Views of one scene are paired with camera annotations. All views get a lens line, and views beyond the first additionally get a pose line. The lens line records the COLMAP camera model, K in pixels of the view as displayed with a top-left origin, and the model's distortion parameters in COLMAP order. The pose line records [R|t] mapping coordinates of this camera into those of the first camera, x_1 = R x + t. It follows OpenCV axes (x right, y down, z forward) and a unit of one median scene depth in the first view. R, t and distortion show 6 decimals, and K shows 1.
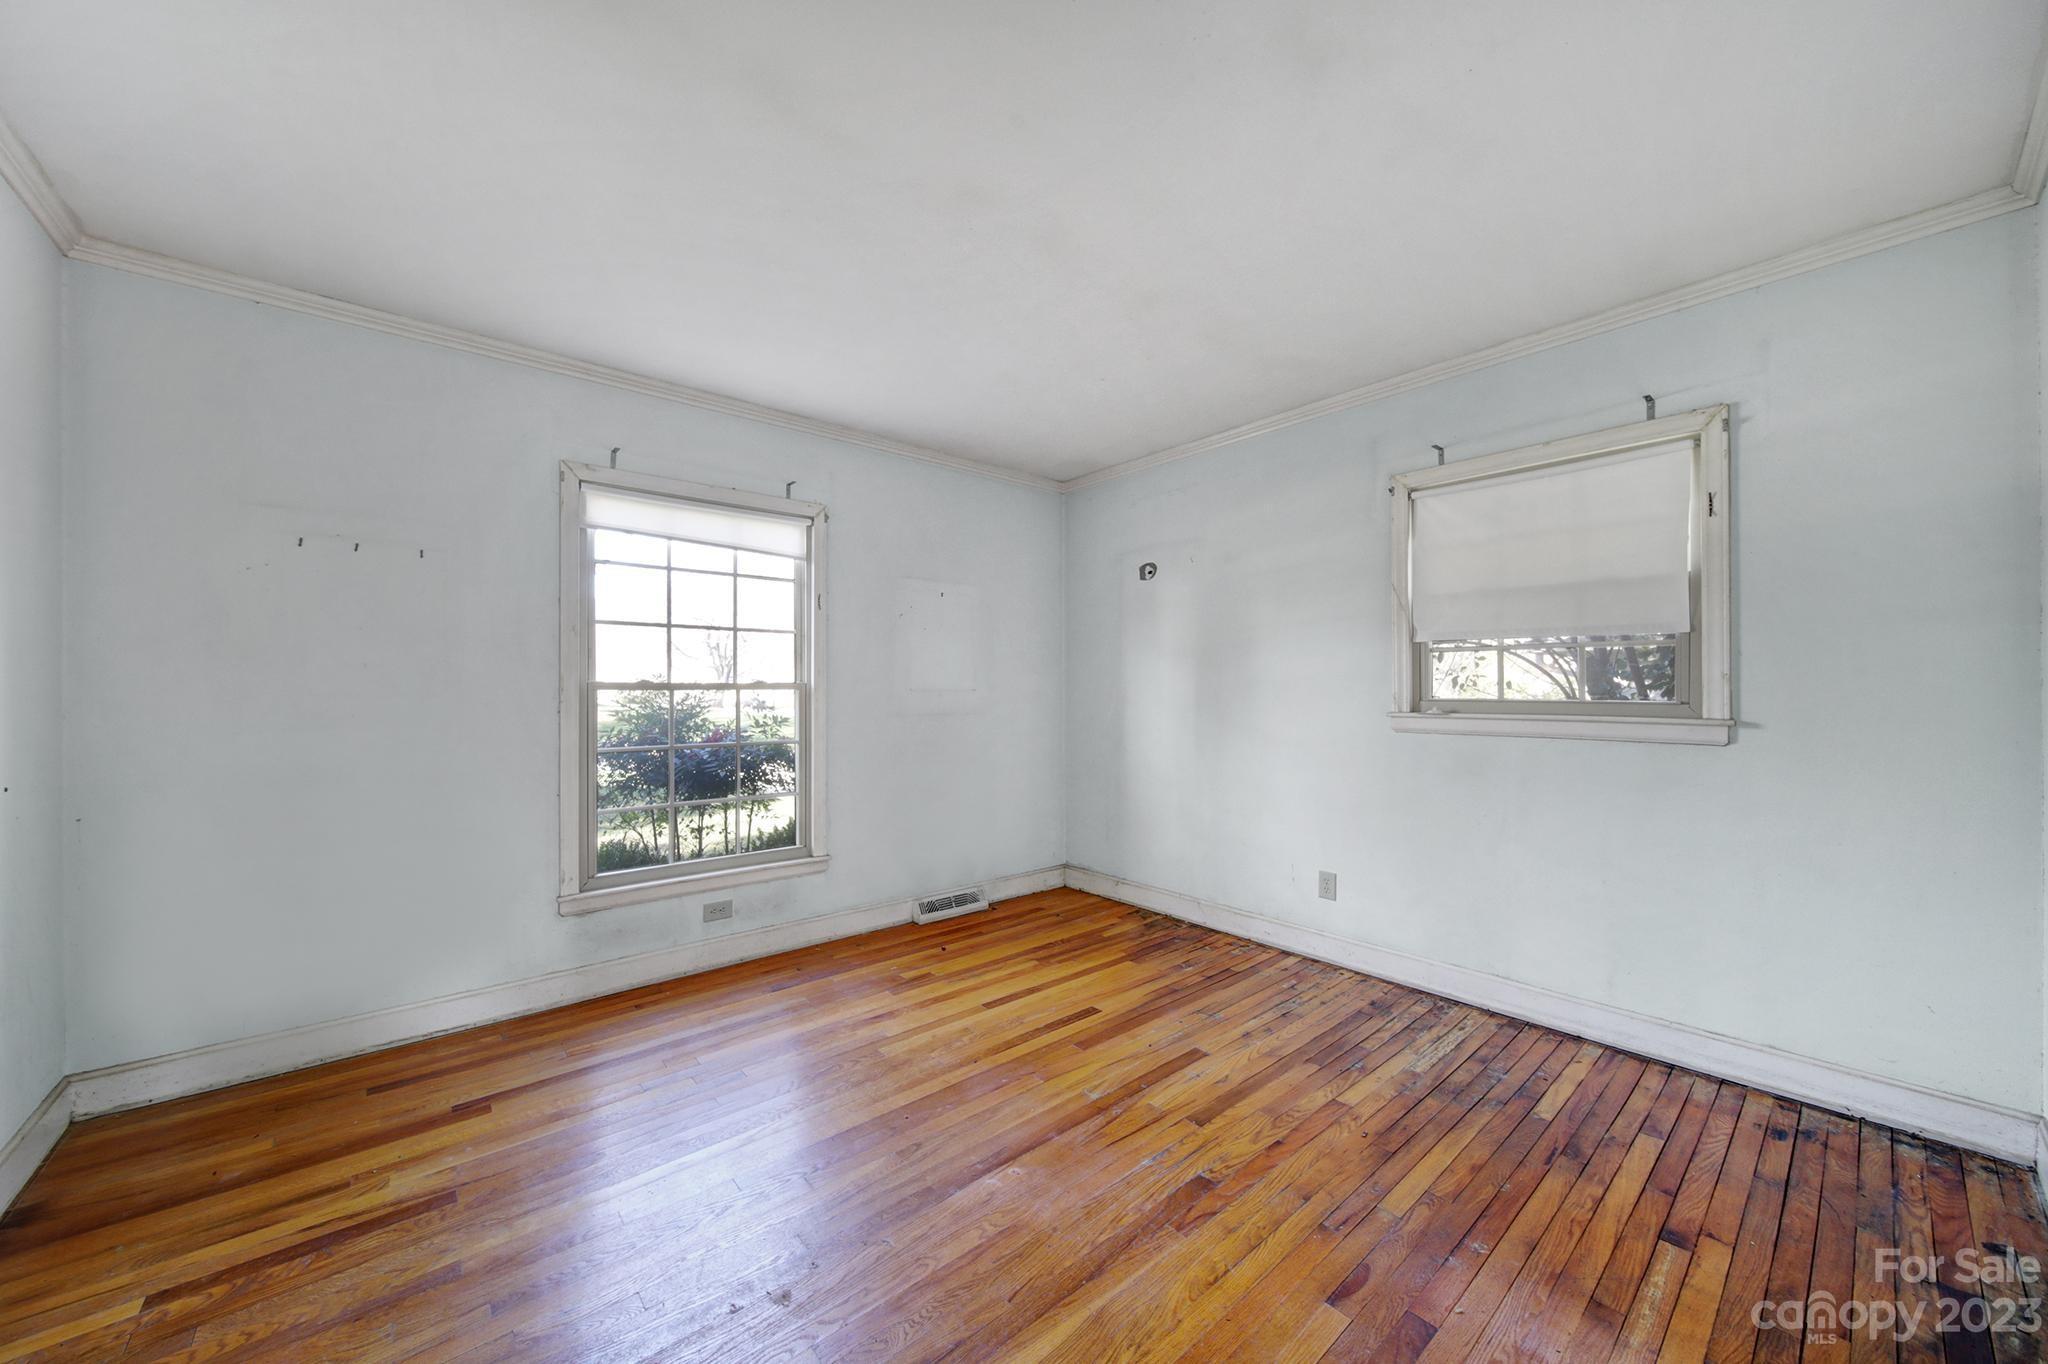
lens RADIAL K [[722.6, 0, 1017.9], [0, 722.6, 670.0], [0, 0, 1]] dist [0.000048, -0.000298]
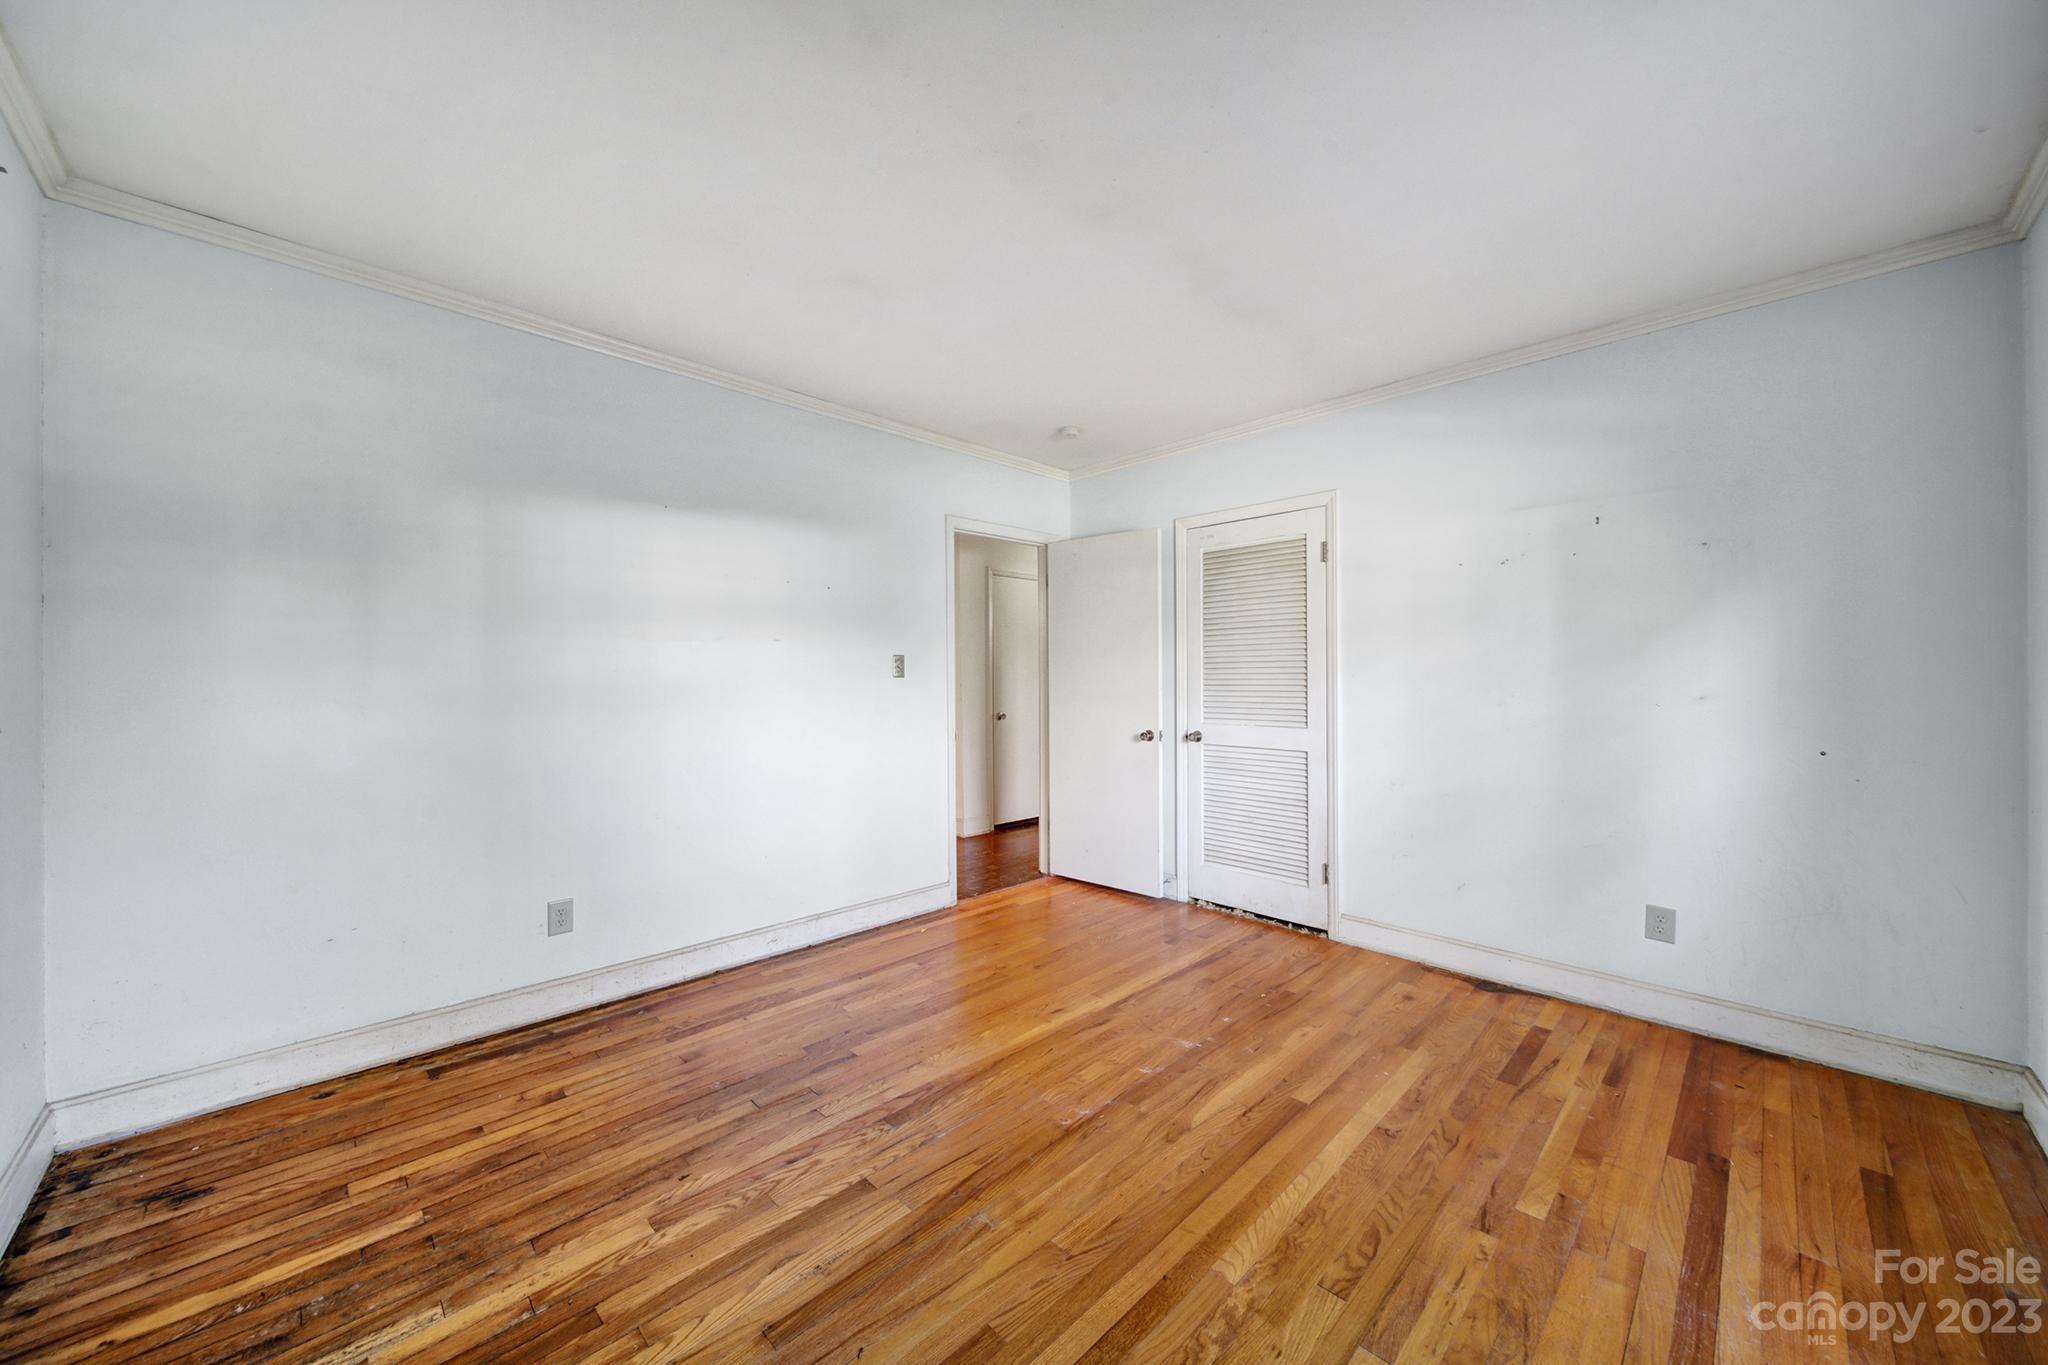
lens RADIAL K [[722.6, 0, 1017.9], [0, 722.6, 670.5], [0, 0, 1]] dist [0.000048, -0.000298]
pose [[-0.997270, -0.000726, -0.073835, 0.140399], [0.001660, 0.999478, -0.032257, 0.049283], [0.073820, -0.032291, -0.996749, 2.005637]]
